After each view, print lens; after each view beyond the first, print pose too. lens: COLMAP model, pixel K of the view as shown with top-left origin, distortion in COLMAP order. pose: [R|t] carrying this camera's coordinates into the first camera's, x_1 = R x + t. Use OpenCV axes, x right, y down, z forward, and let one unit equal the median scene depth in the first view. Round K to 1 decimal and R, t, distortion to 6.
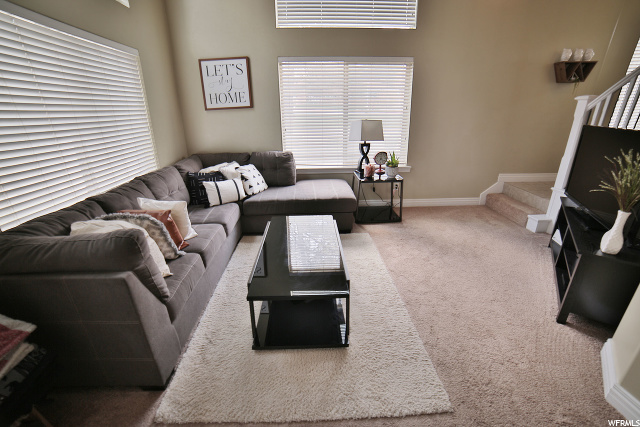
lens RADIAL K [[275.3, 0, 319.7], [0, 275.3, 211.7], [0, 0, 1]] dist [-0.110069, 0.038095]
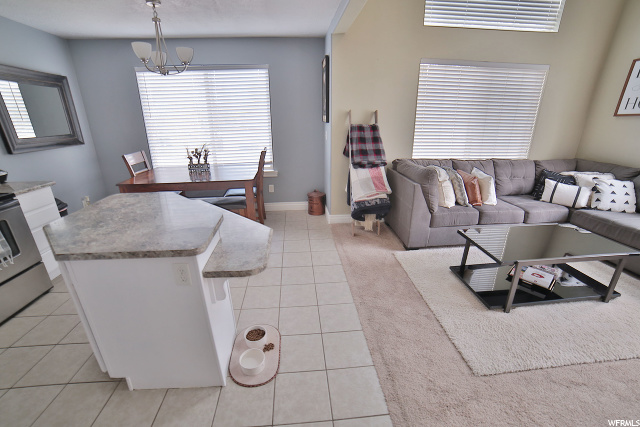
lens RADIAL K [[275.3, 0, 319.7], [0, 275.3, 211.7], [0, 0, 1]] dist [-0.110069, 0.038095]
pose [[0.049965, 0.354273, -0.933806, 0.509960], [-0.349044, 0.882212, 0.316023, 0.001539], [0.935773, 0.310149, 0.167737, -0.030703]]
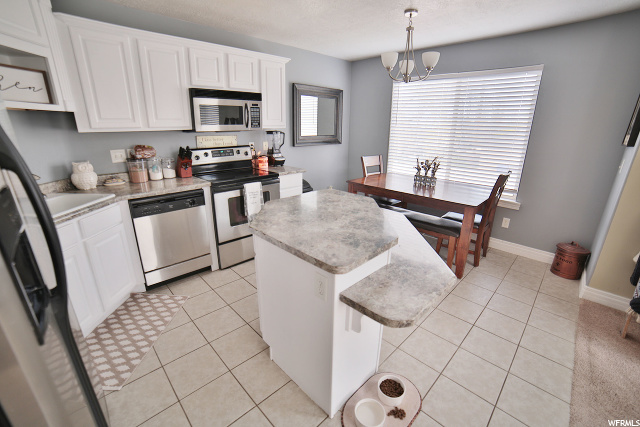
lens RADIAL K [[275.3, 0, 319.7], [0, 275.3, 211.7], [0, 0, 1]] dist [-0.110069, 0.038095]
pose [[-0.743149, 0.208030, -0.635967, 0.392673], [-0.234910, 0.808835, 0.539077, -0.005472], [0.626536, 0.550009, -0.552216, 0.019440]]
